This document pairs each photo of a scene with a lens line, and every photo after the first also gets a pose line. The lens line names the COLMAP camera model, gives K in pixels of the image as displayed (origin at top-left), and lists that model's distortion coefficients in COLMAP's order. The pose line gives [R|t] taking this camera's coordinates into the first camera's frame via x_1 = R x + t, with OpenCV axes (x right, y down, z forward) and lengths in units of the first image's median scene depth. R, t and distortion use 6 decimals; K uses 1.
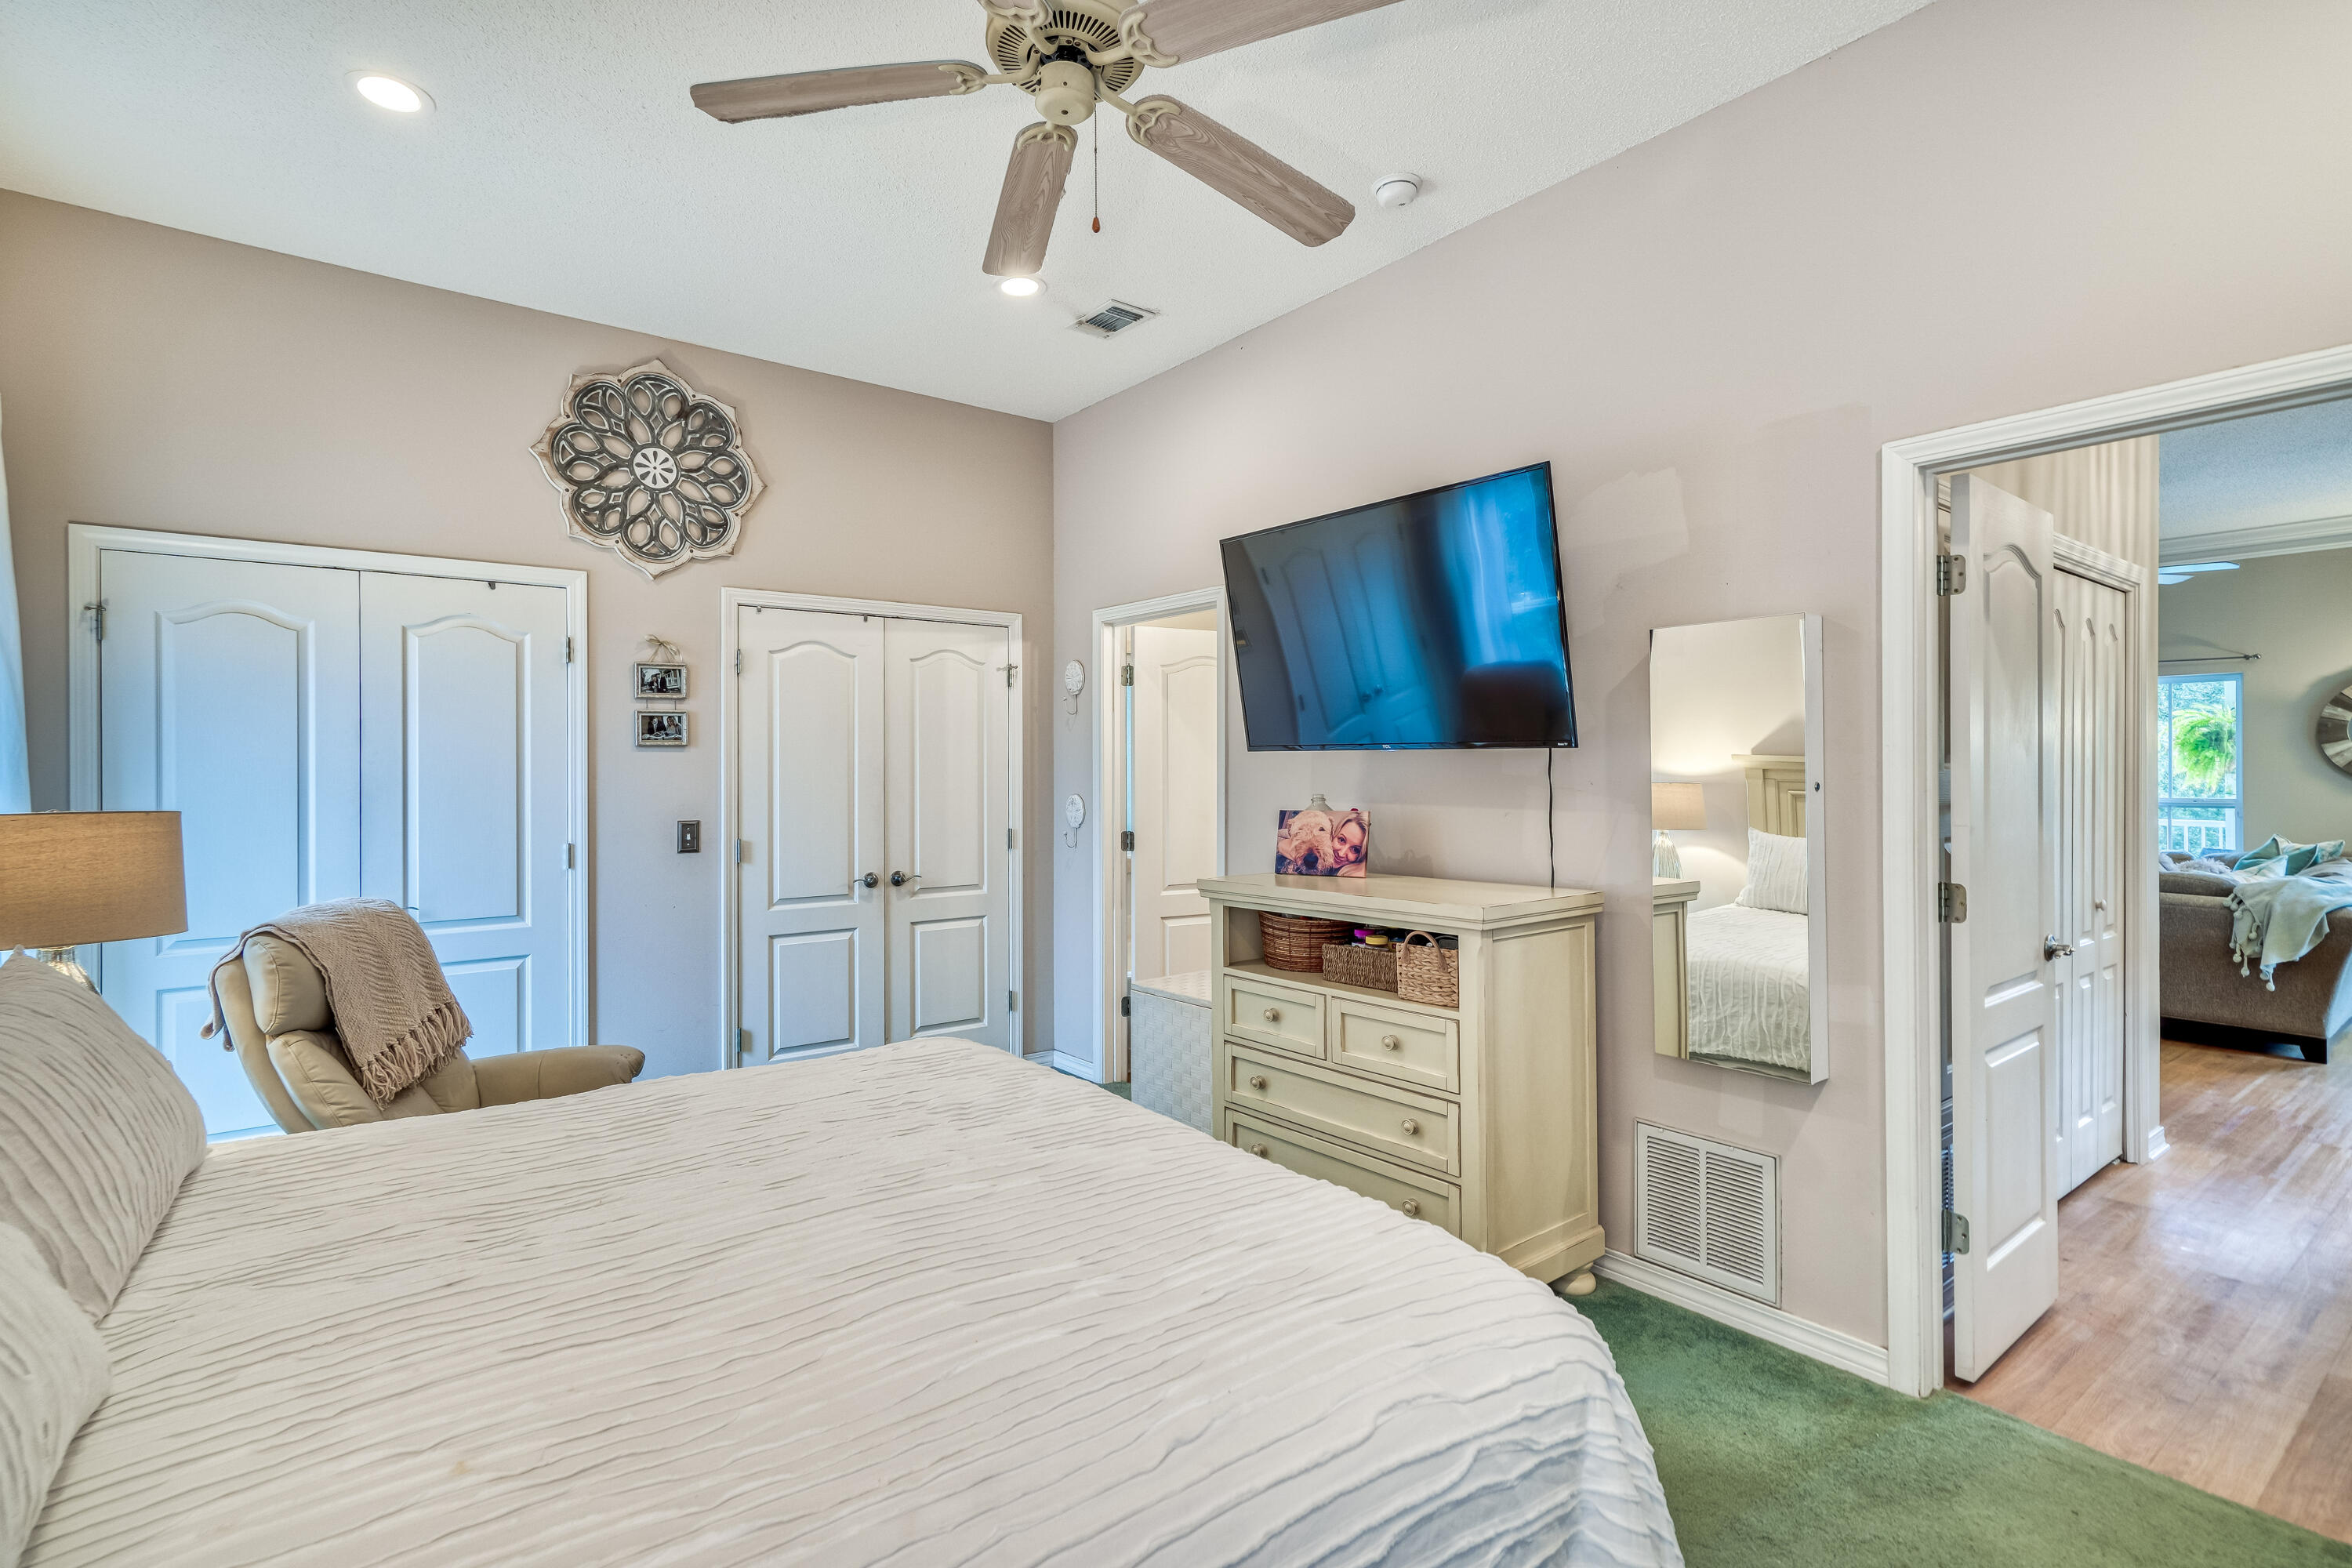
lens RADIAL K [[1086.5, 0, 1171.5], [0, 1086.5, 770.0], [0, 0, 1]] dist [0.011329, 0.000841]
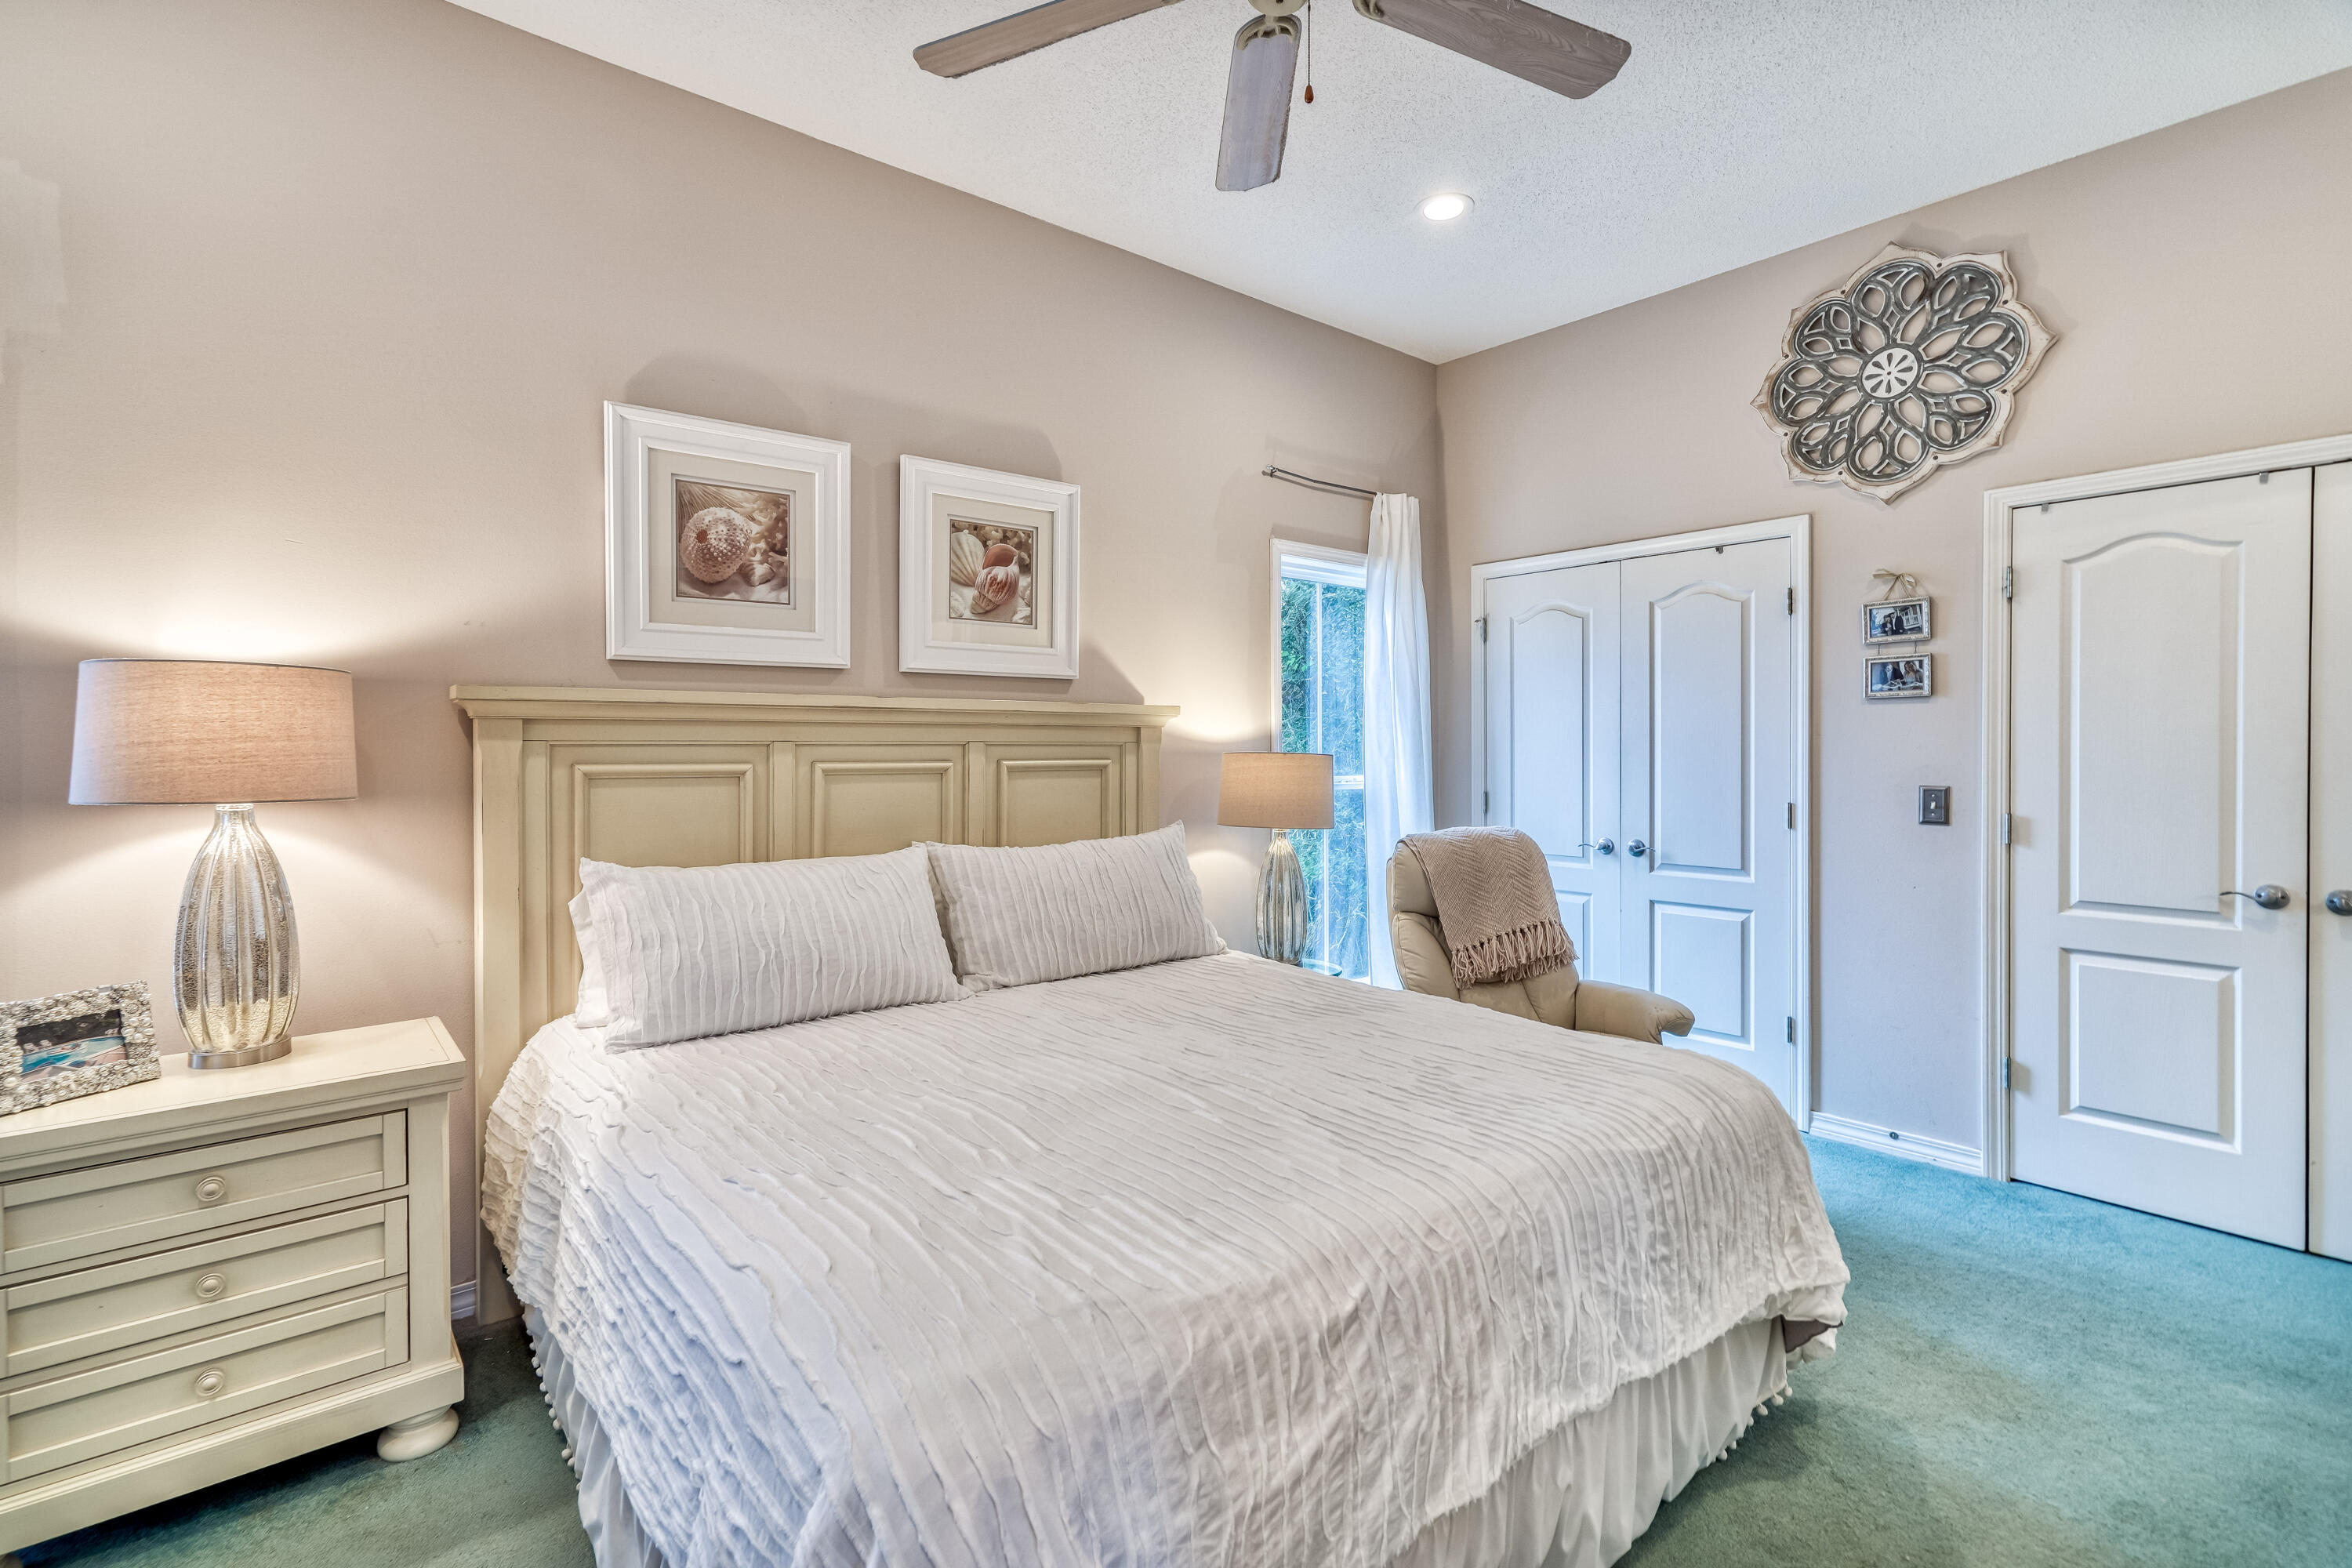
lens RADIAL K [[1086.5, 0, 1140.4], [0, 1086.5, 769.2], [0, 0, 1]] dist [0.011329, 0.000841]
pose [[0.052267, 0.025562, -0.998306, 0.363676], [0.006075, 0.999646, 0.025914, 0.008829], [0.998615, -0.007420, 0.052094, 0.363668]]
